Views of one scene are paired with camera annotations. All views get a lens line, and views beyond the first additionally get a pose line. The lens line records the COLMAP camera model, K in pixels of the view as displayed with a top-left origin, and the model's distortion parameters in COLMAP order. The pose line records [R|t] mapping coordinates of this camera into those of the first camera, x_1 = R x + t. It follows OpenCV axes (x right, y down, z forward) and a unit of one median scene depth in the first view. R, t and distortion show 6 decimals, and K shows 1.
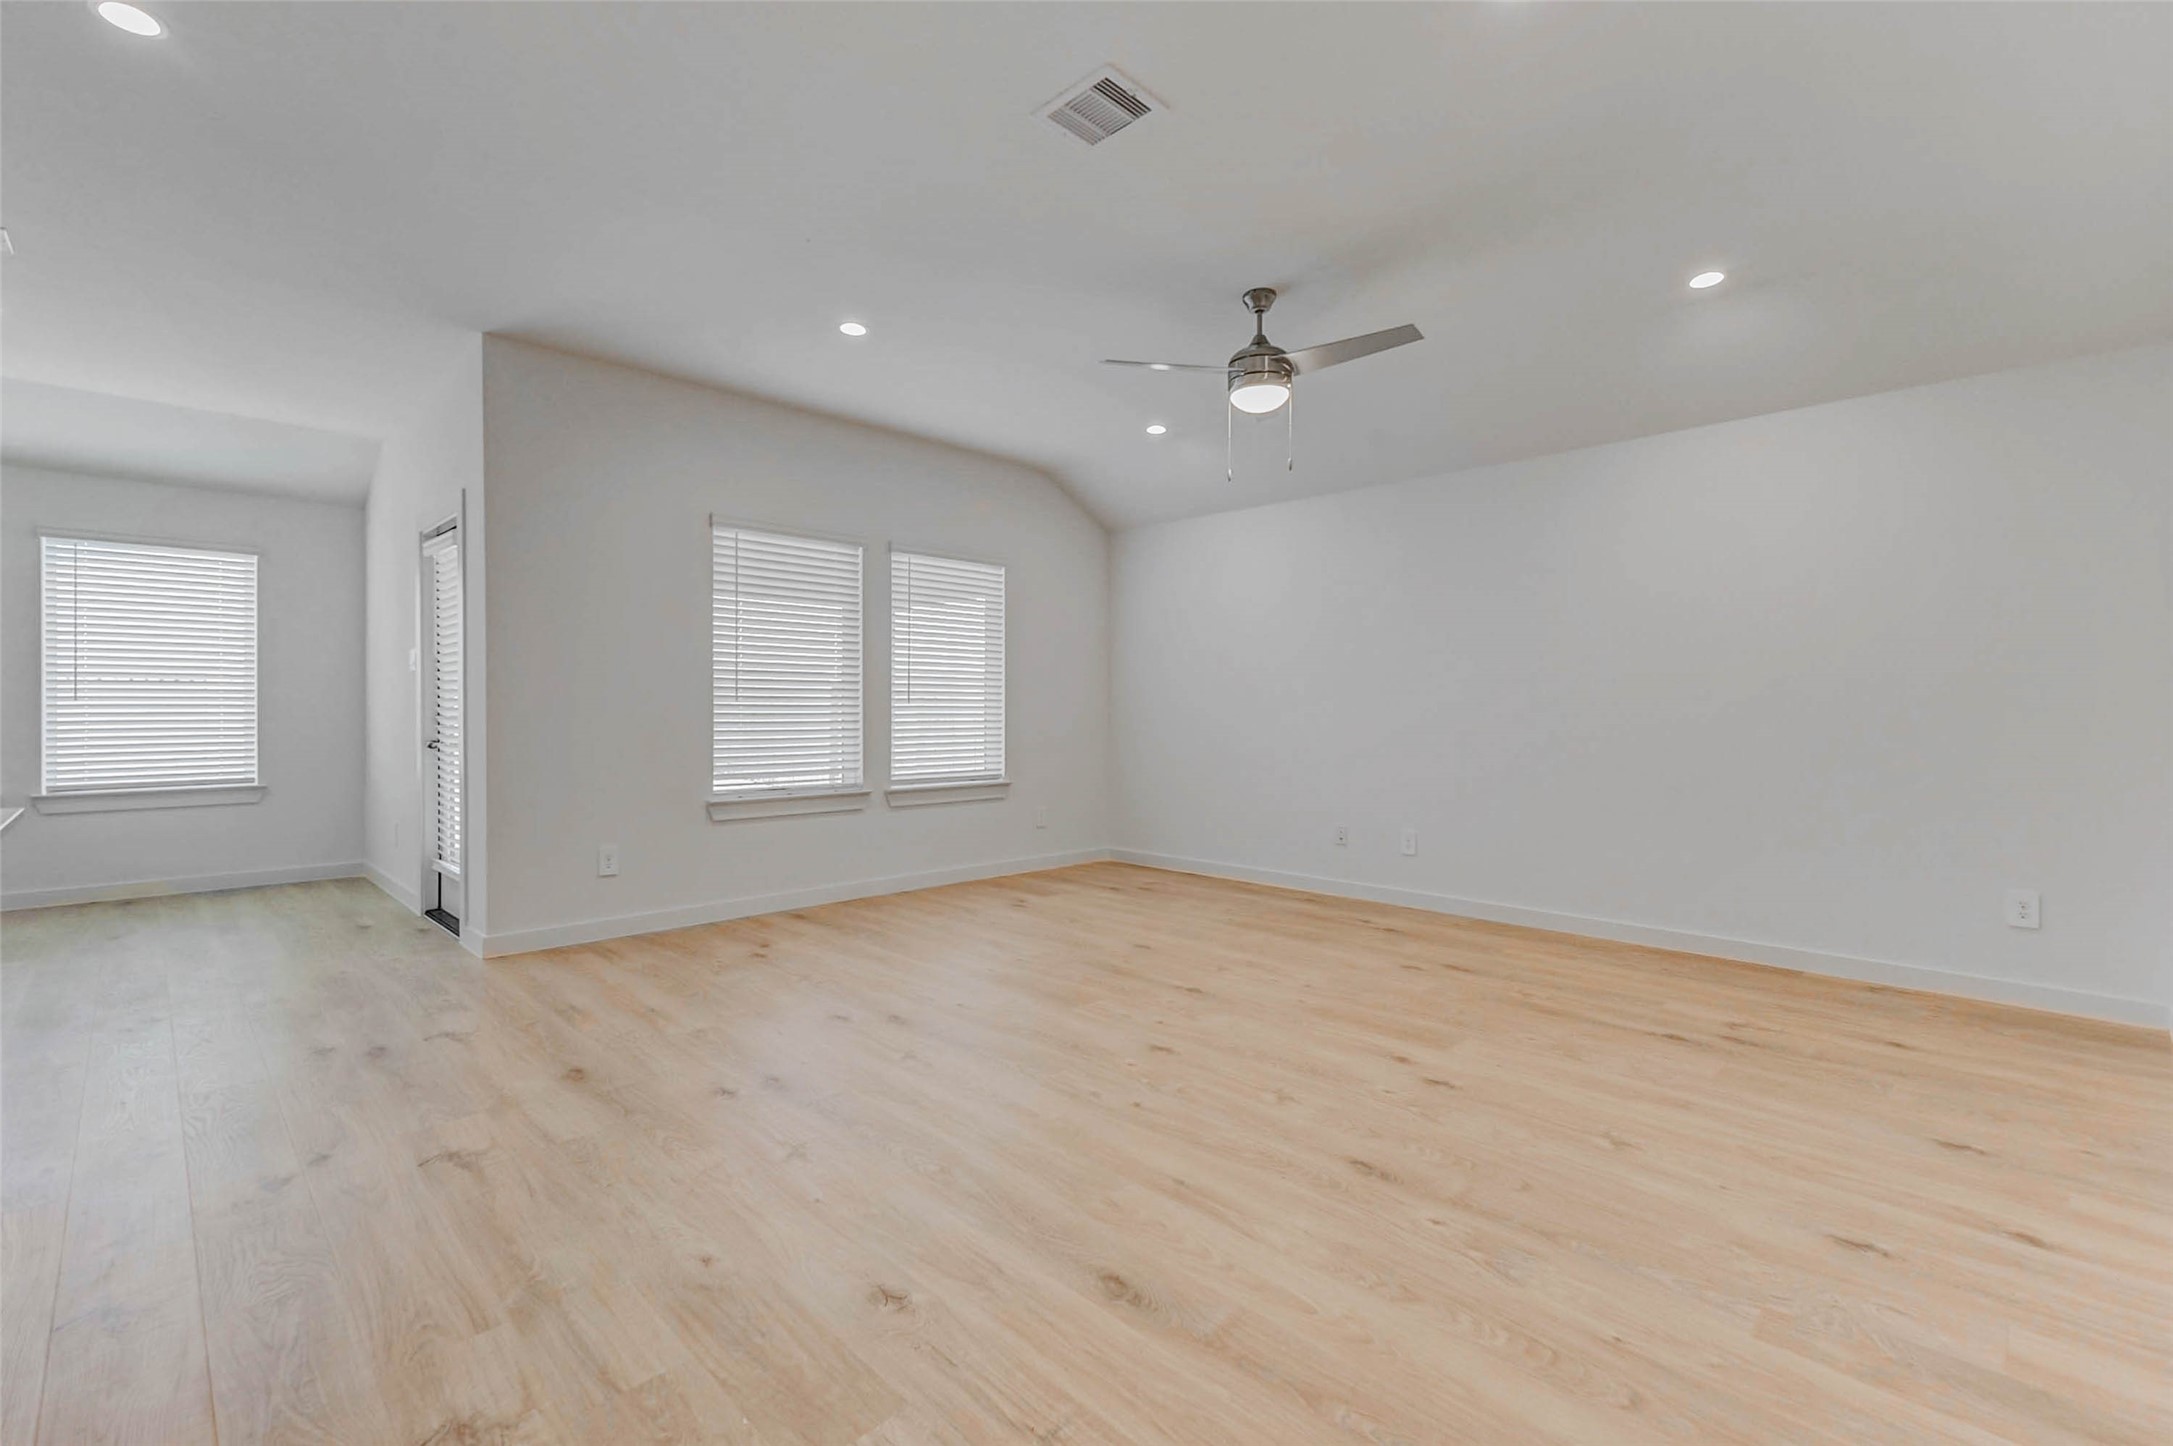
lens RADIAL K [[961.1, 0, 1110.3], [0, 961.1, 720.3], [0, 0, 1]] dist [0.019810, 0.000021]
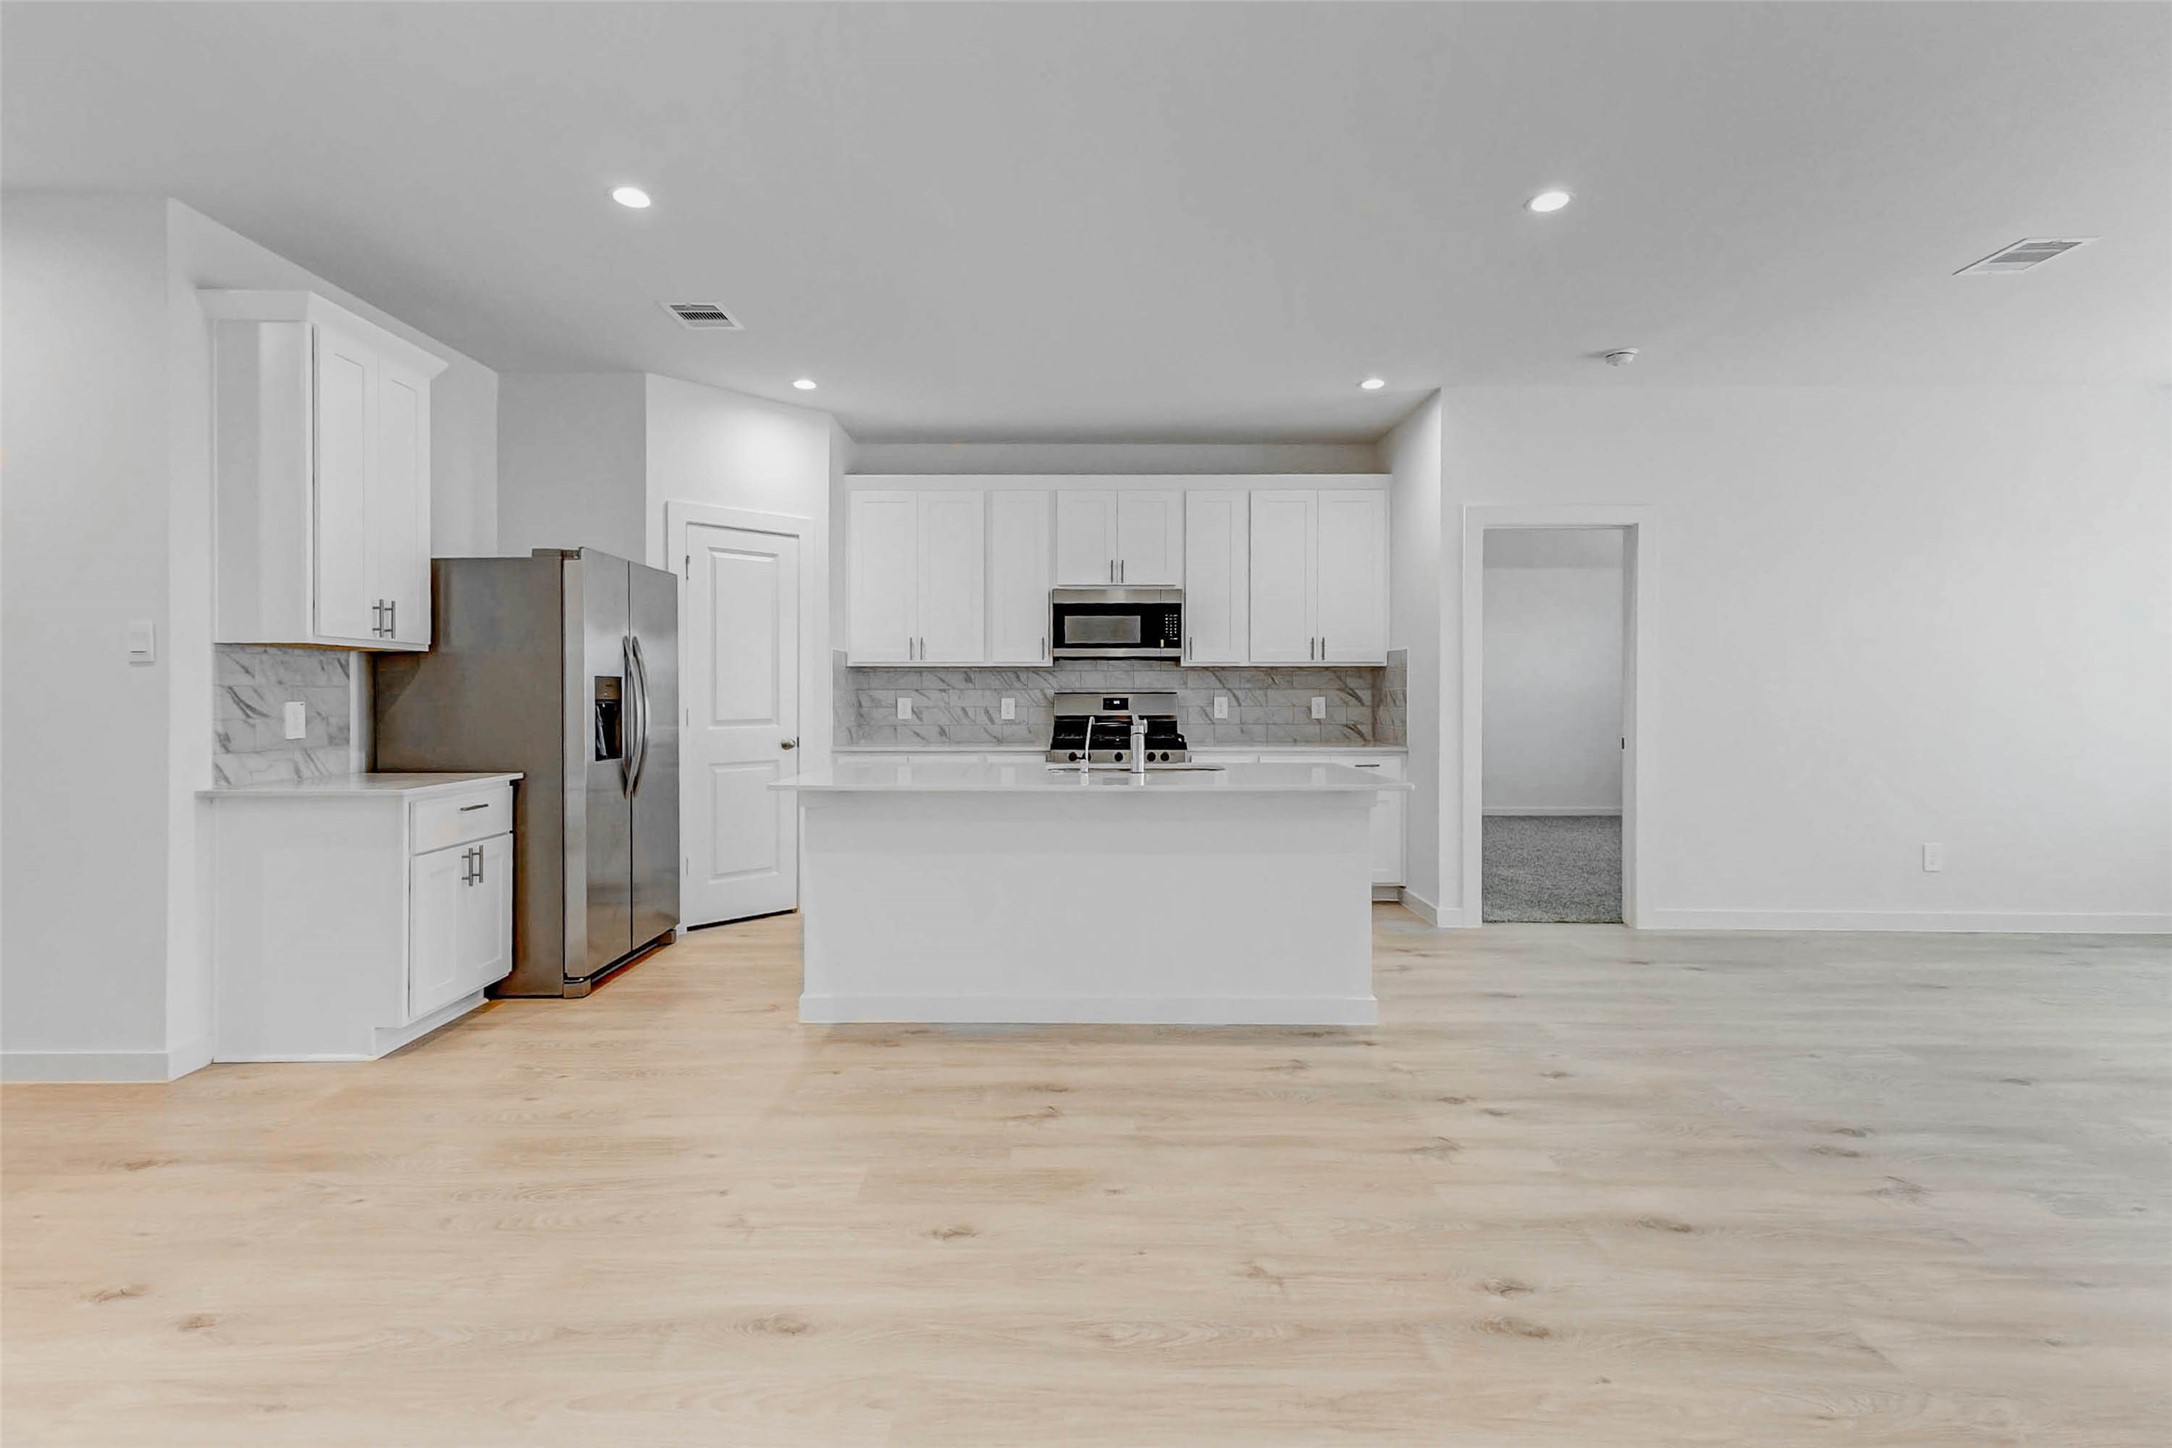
lens RADIAL K [[1005.1, 0, 1079.8], [0, 1005.1, 694.4], [0, 0, 1]] dist [0.022458, -0.000103]
pose [[-0.730133, -0.002203, -0.683301, 0.355064], [-0.005056, 0.999985, 0.002179, -0.052055], [0.683286, 0.005046, -0.730133, 1.384000]]
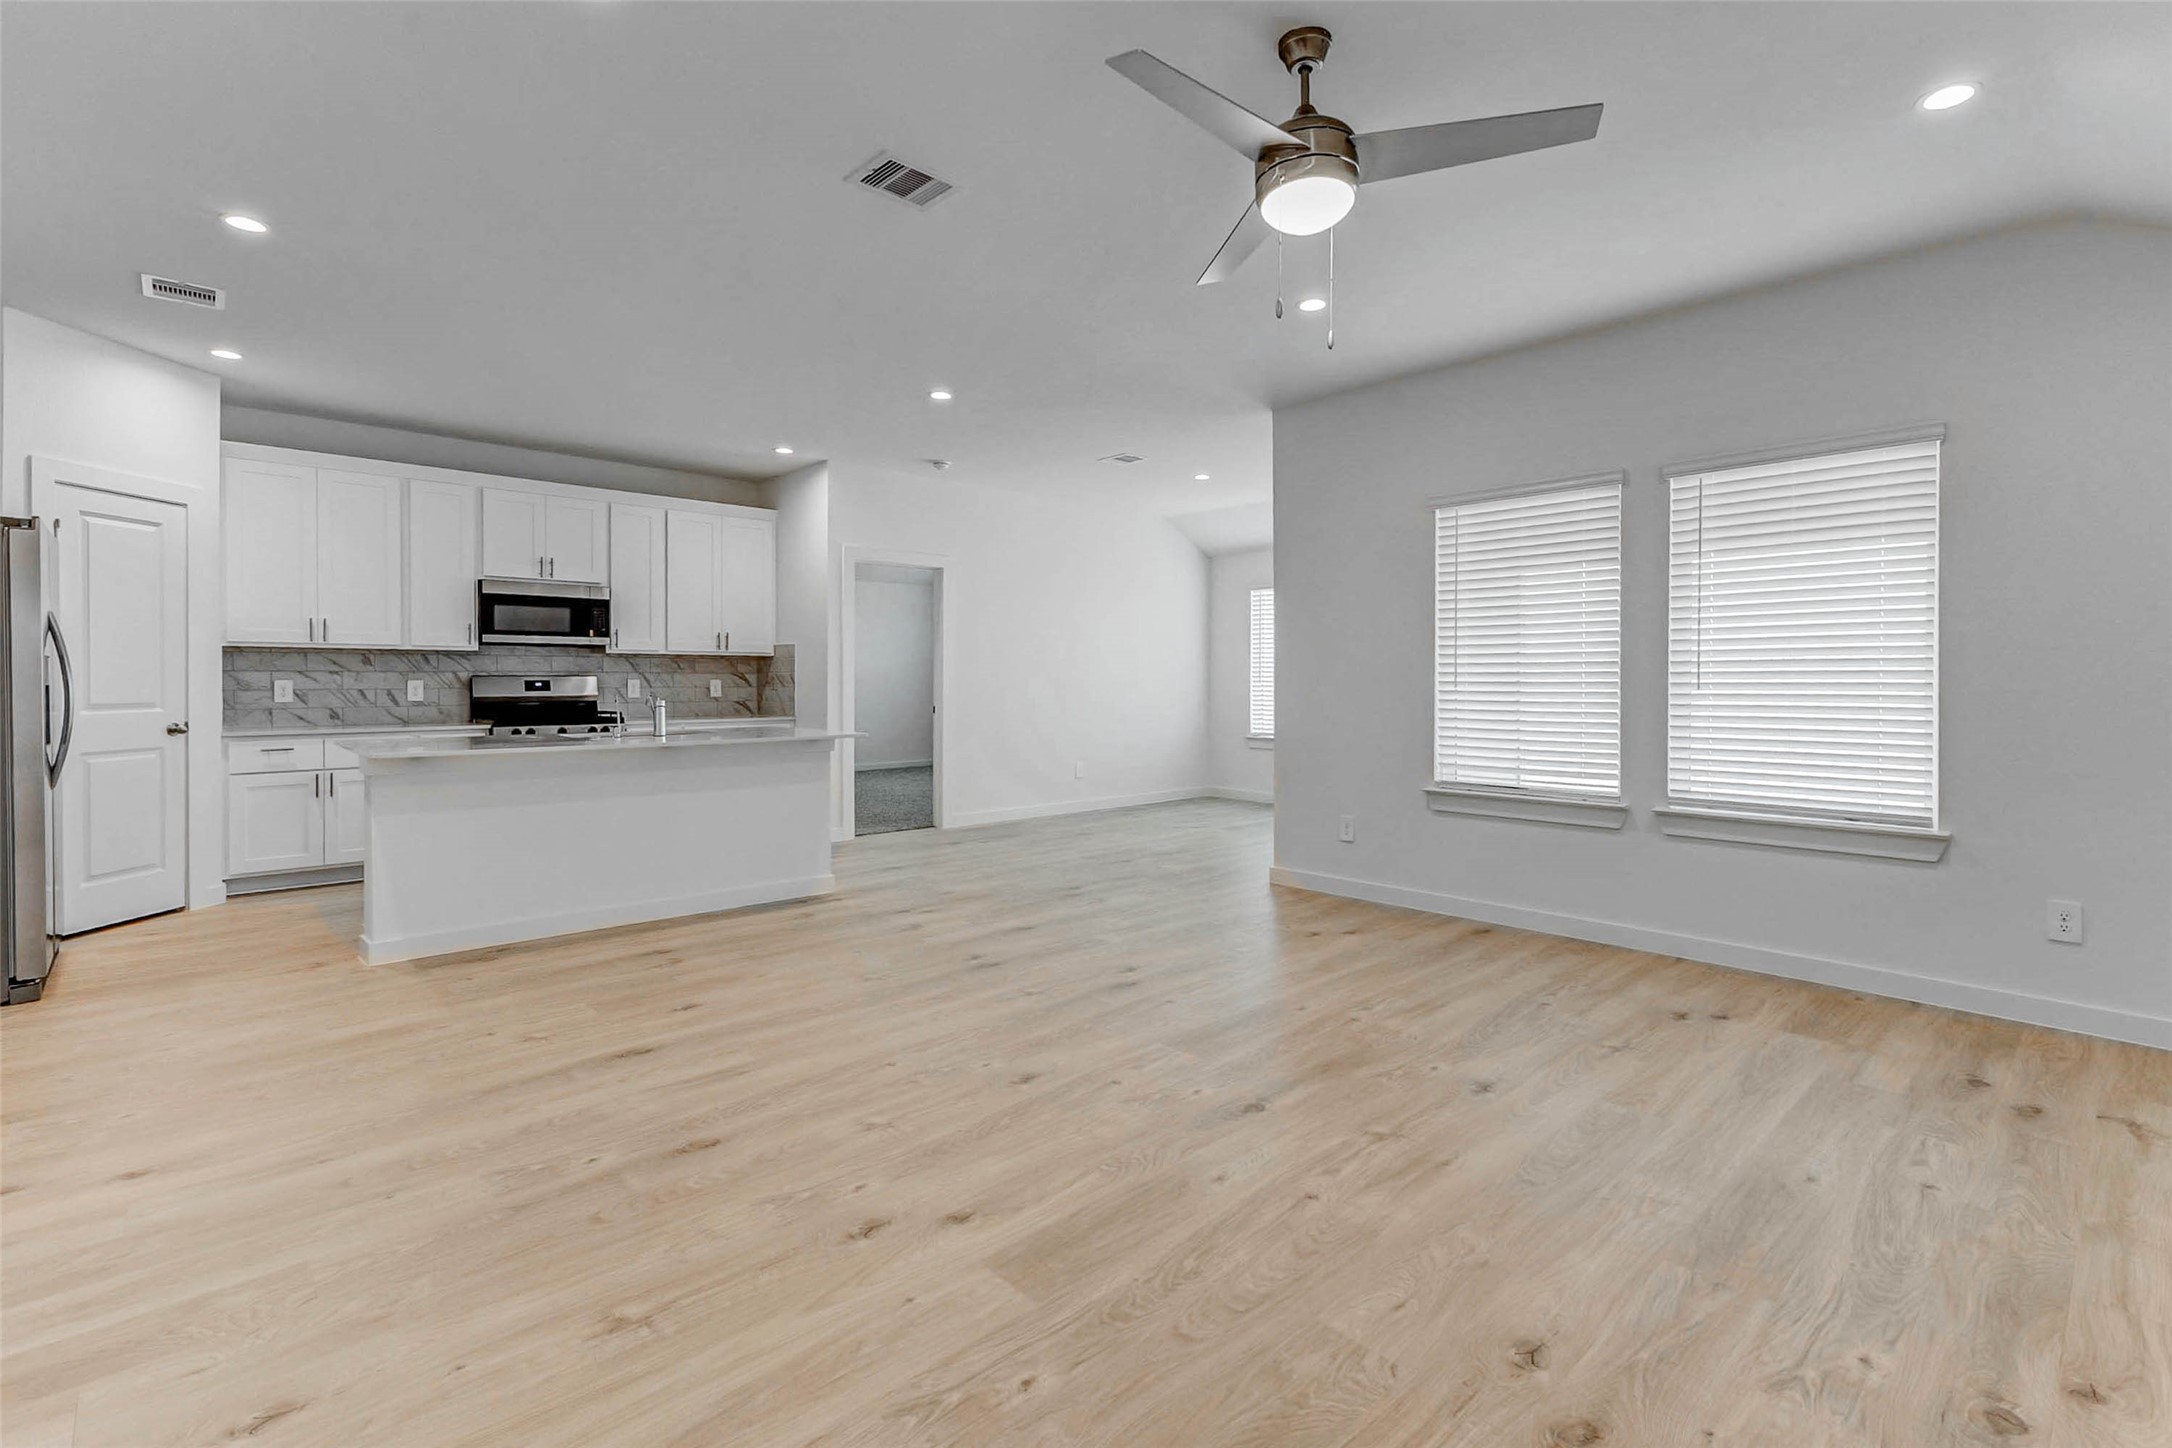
lens RADIAL K [[1005.1, 0, 1079.8], [0, 1005.1, 694.4], [0, 0, 1]] dist [0.022458, -0.000103]
pose [[-0.073177, 0.012489, -0.997241, 1.190805], [-0.006389, 0.999895, 0.012991, -0.045757], [0.997298, 0.007323, -0.073090, 1.325146]]
